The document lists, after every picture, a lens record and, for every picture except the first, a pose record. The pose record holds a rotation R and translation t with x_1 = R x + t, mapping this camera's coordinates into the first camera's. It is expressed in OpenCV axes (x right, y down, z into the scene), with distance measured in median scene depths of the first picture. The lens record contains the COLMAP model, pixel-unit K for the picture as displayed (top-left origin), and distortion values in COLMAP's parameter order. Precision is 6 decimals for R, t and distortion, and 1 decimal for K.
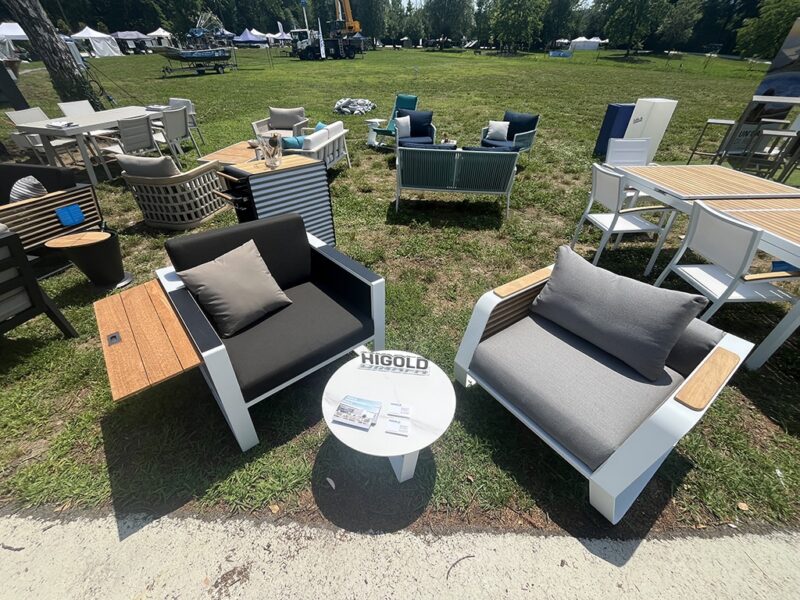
lens RADIAL K [[323.7, 0, 399.8], [0, 323.7, 297.3], [0, 0, 1]] dist [-0.003157, 0.000622]
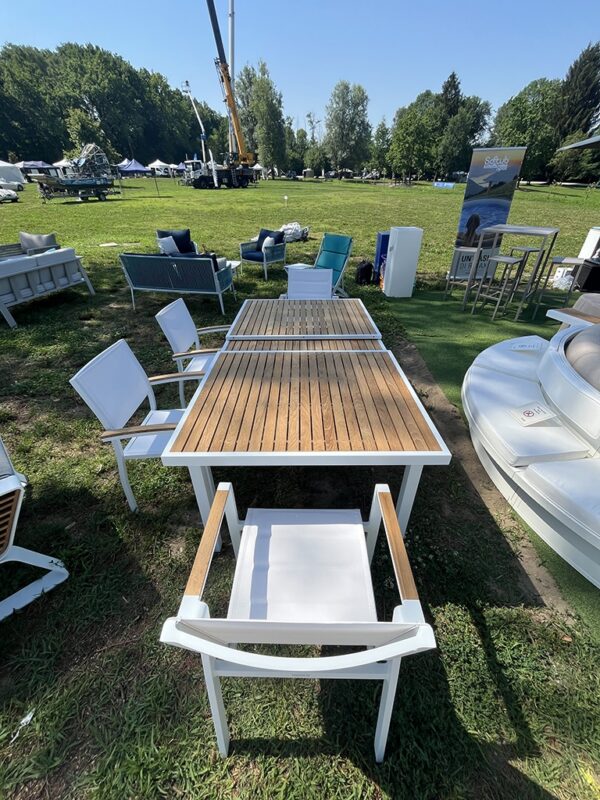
lens RADIAL K [[323.7, 0, 303.0], [0, 323.7, 399.2], [0, 0, 1]] dist [-0.003157, 0.000622]
pose [[0.999834, 0.014196, -0.011453, 0.107001], [-0.014835, 0.998214, -0.057875, -0.008372], [0.010611, 0.058036, 0.998258, 0.013207]]
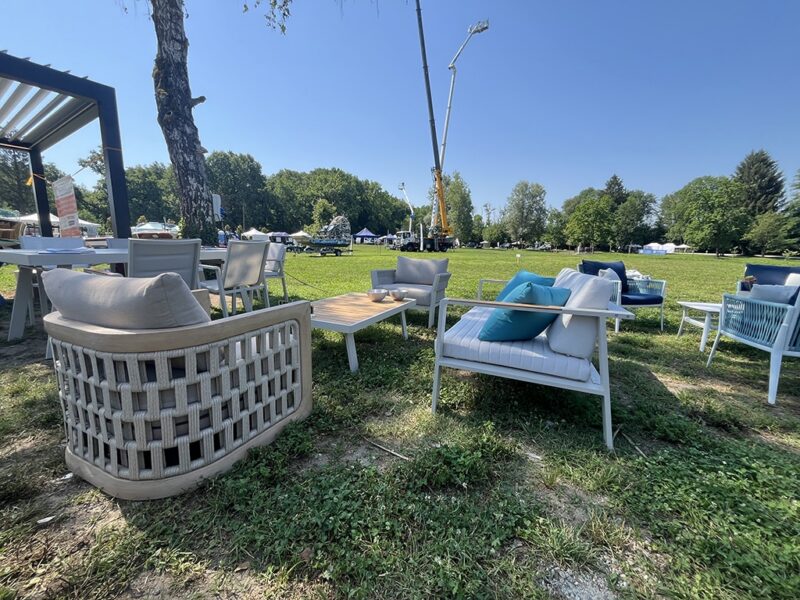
lens RADIAL K [[323.7, 0, 399.9], [0, 323.7, 296.6], [0, 0, 1]] dist [-0.003157, 0.000622]
pose [[0.974182, 0.051817, -0.219739, -0.072212], [-0.152848, 0.867693, -0.473018, -0.044265], [0.166155, 0.494392, 0.853211, 0.109955]]
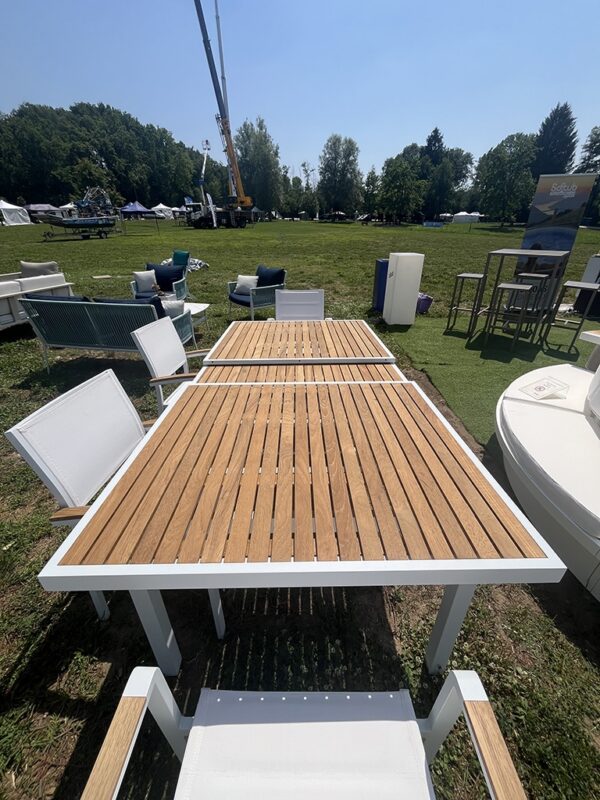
lens RADIAL K [[323.7, 0, 302.3], [0, 323.7, 400.3], [0, 0, 1]] dist [-0.003157, 0.000622]
pose [[0.999970, 0.006436, -0.004225, 0.106858], [-0.006998, 0.988631, -0.150197, -0.012343], [0.003210, 0.150223, 0.988647, 0.032042]]
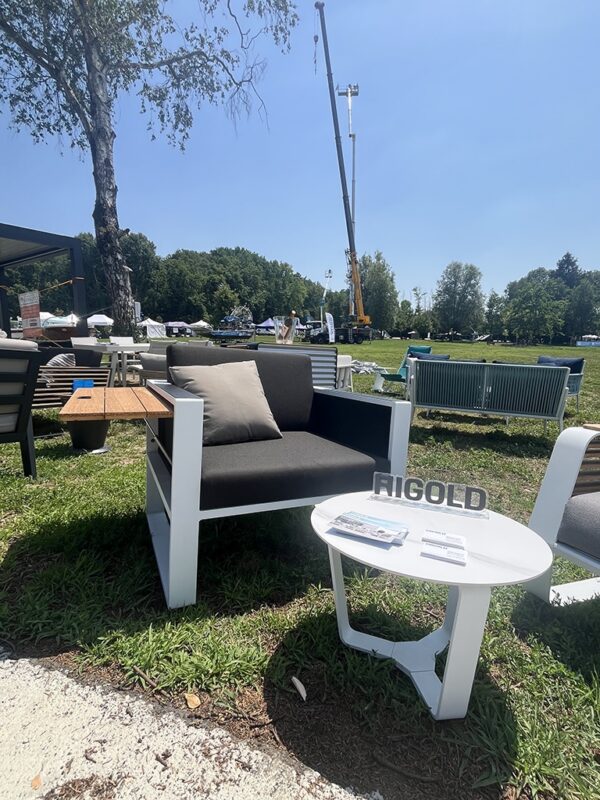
lens RADIAL K [[382.8, 0, 303.9], [0, 382.8, 401.9], [0, 0, 1]] dist [-0.001730, -0.000568]
pose [[0.966469, 0.058979, -0.249917, -0.004351], [-0.171251, 0.873259, -0.456171, 0.025349], [0.191338, 0.483674, 0.854078, 0.013725]]
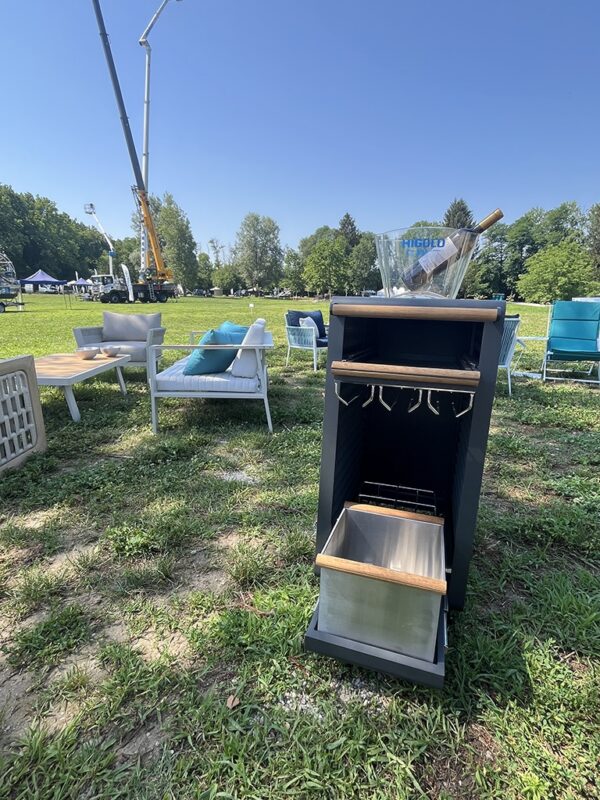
lens RADIAL K [[400.8, 0, 303.9], [0, 400.8, 400.4], [0, 0, 1]] dist [-0.003237, -0.000827]
pose [[0.972770, -0.054451, 0.225287, -0.063446], [0.139617, 0.913530, -0.382060, -0.016877], [-0.185003, 0.403110, 0.896257, 0.070904]]
